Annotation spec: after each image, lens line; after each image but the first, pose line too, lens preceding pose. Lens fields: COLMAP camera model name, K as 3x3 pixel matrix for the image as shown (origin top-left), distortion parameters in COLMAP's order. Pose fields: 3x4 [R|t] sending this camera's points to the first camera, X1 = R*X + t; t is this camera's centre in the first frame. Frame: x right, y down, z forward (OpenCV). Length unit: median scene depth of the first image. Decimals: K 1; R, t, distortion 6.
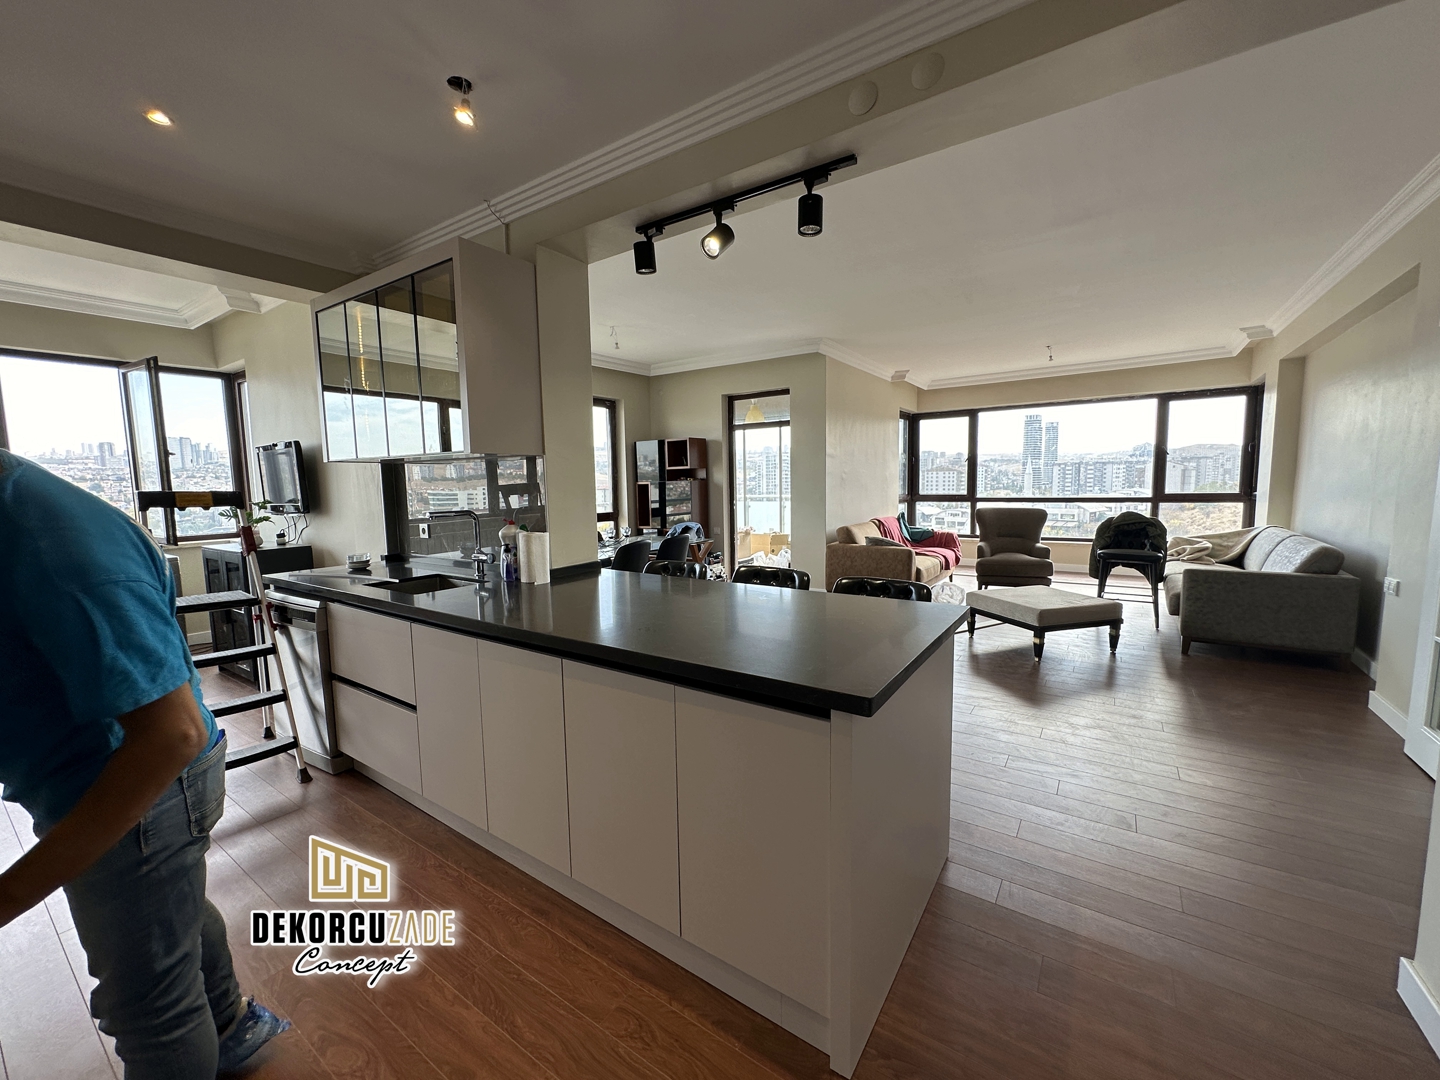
lens RADIAL K [[575.6, 0, 718.1], [0, 575.6, 536.8], [0, 0, 1]] dist [-0.003374, 0.000807]
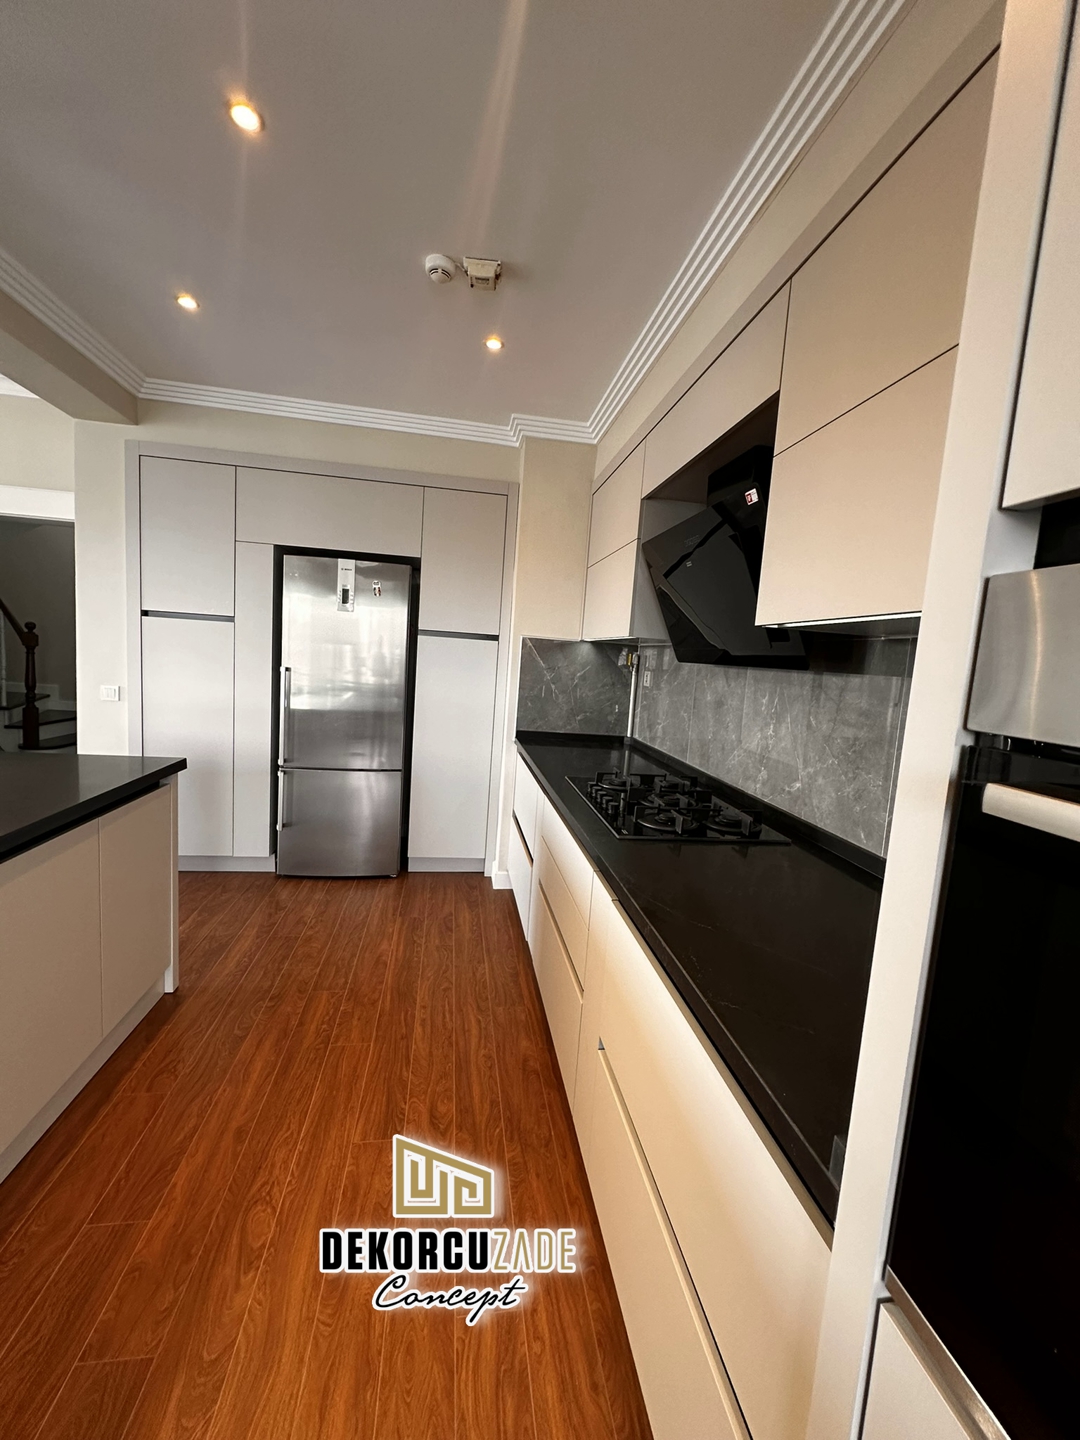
lens RADIAL K [[575.6, 0, 540.6], [0, 575.6, 719.9], [0, 0, 1]] dist [-0.003374, 0.000807]
pose [[-0.683809, -0.117861, 0.720079, -0.530766], [0.003983, 0.986250, 0.165210, -0.040622], [-0.729650, 0.115840, -0.673938, 0.402745]]
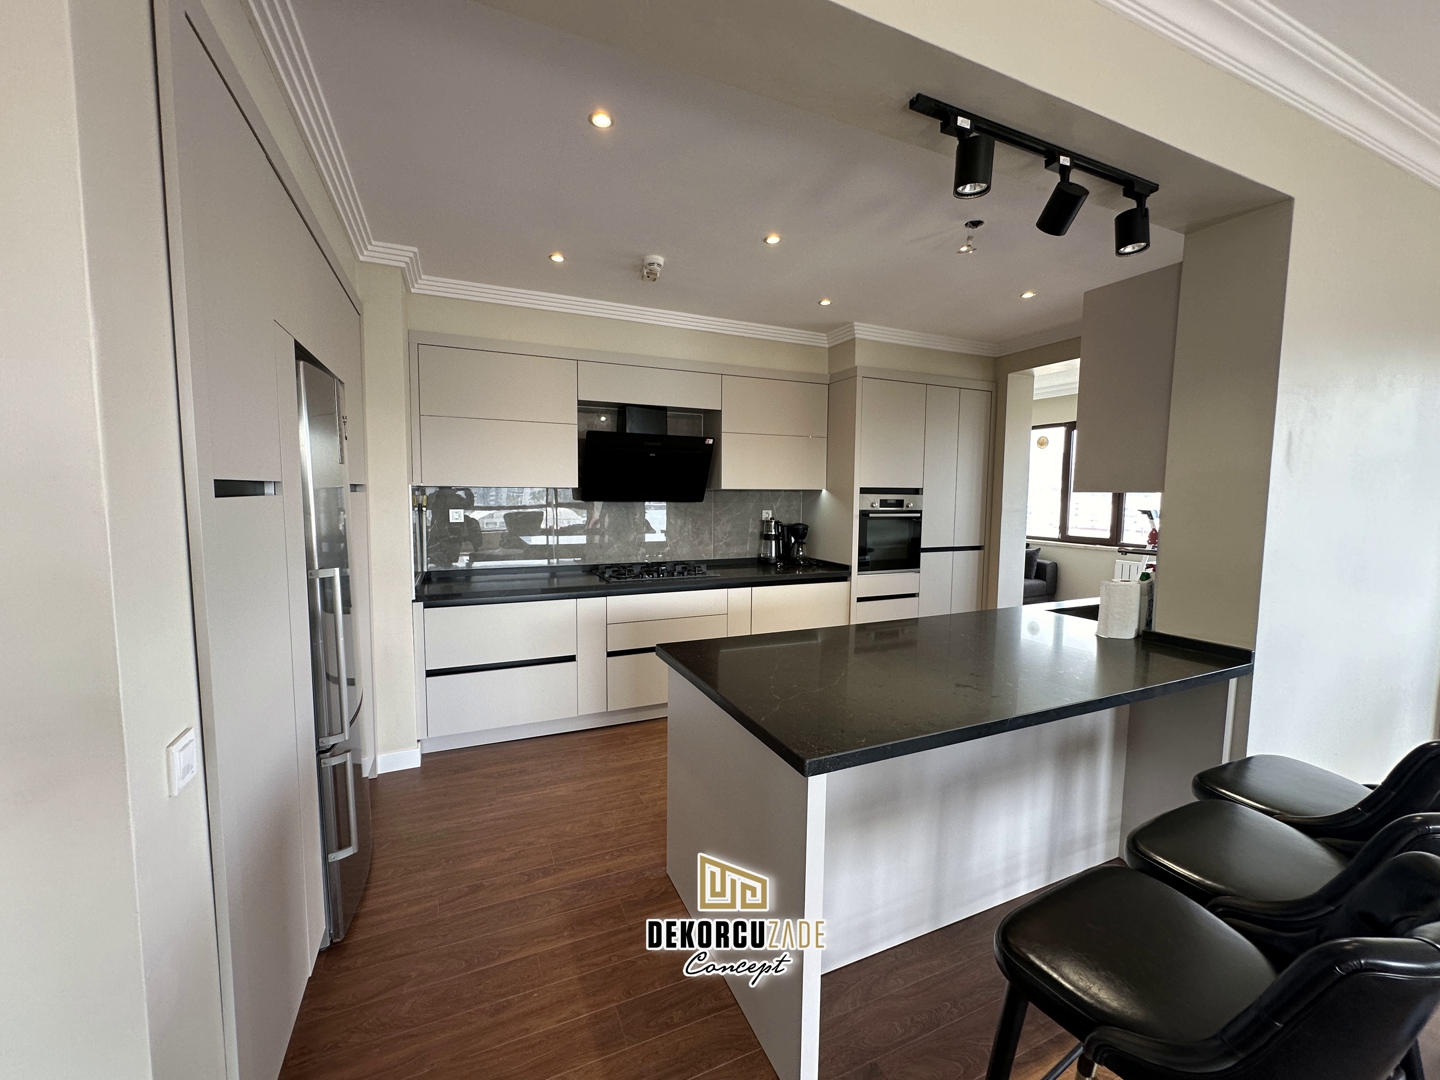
lens RADIAL K [[575.6, 0, 714.0], [0, 575.6, 544.9], [0, 0, 1]] dist [-0.003374, 0.000807]
pose [[-0.527144, 0.086307, -0.845382, 0.481280], [-0.081145, 0.985171, 0.151177, -0.091765], [0.845893, 0.148291, -0.512323, 0.584765]]
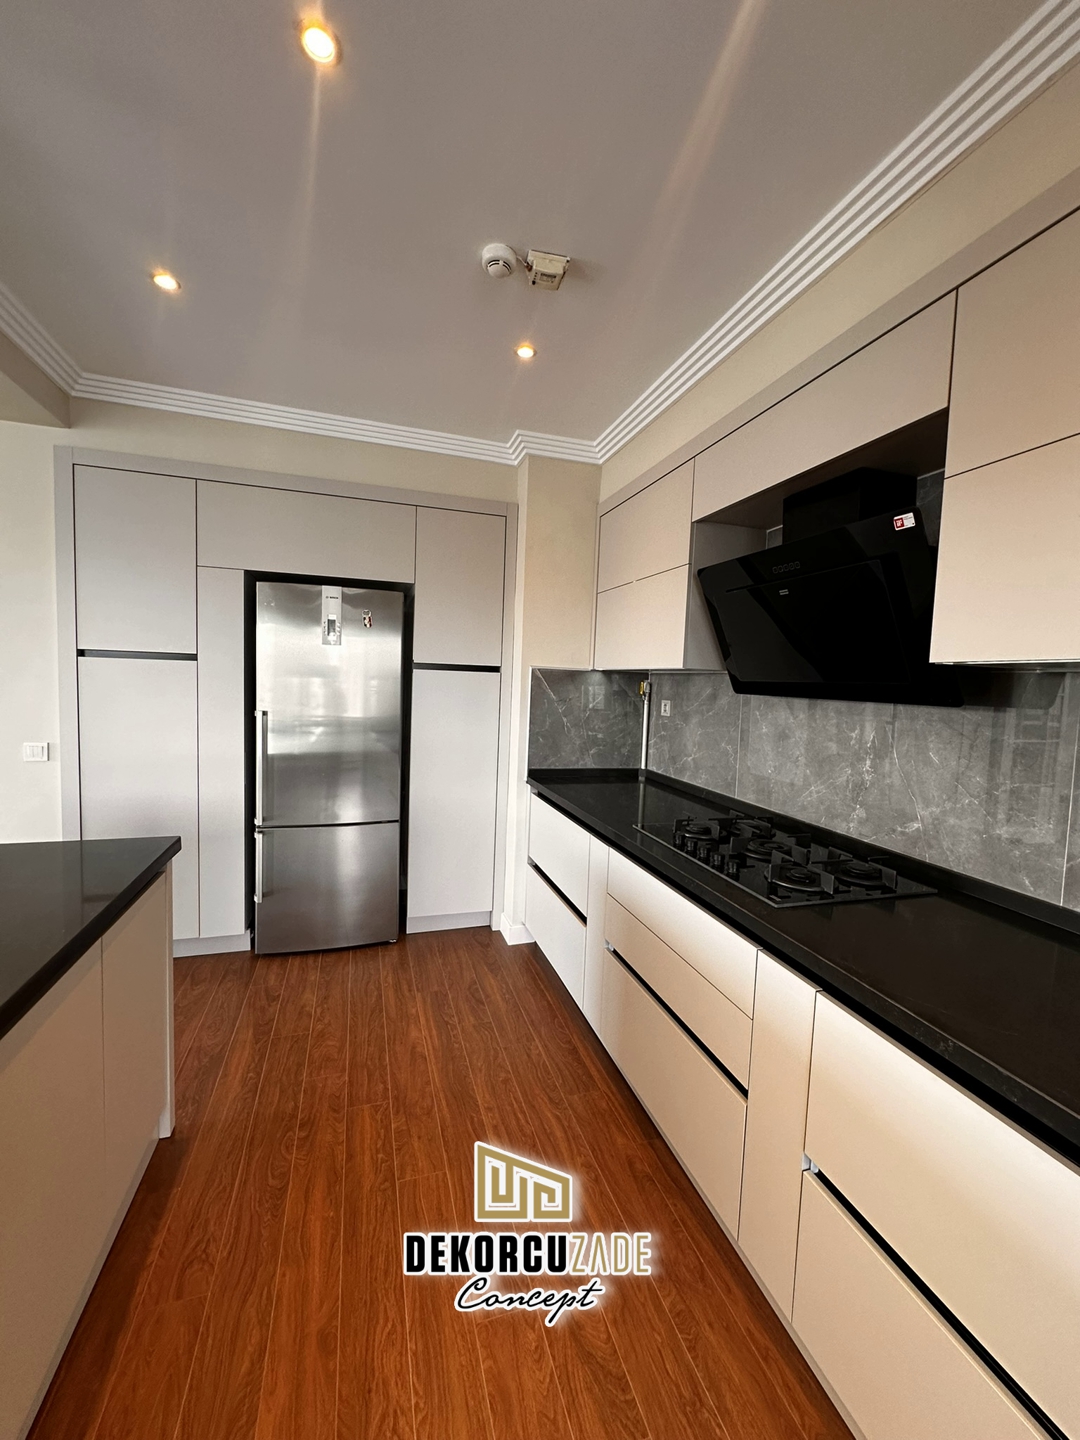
lens RADIAL K [[575.6, 0, 540.9], [0, 575.6, 719.7], [0, 0, 1]] dist [-0.003374, 0.000807]
pose [[-0.788222, -0.062303, 0.612229, -0.392596], [0.026141, 0.990574, 0.134461, -0.055296], [-0.614836, 0.121989, -0.779163, 0.445133]]
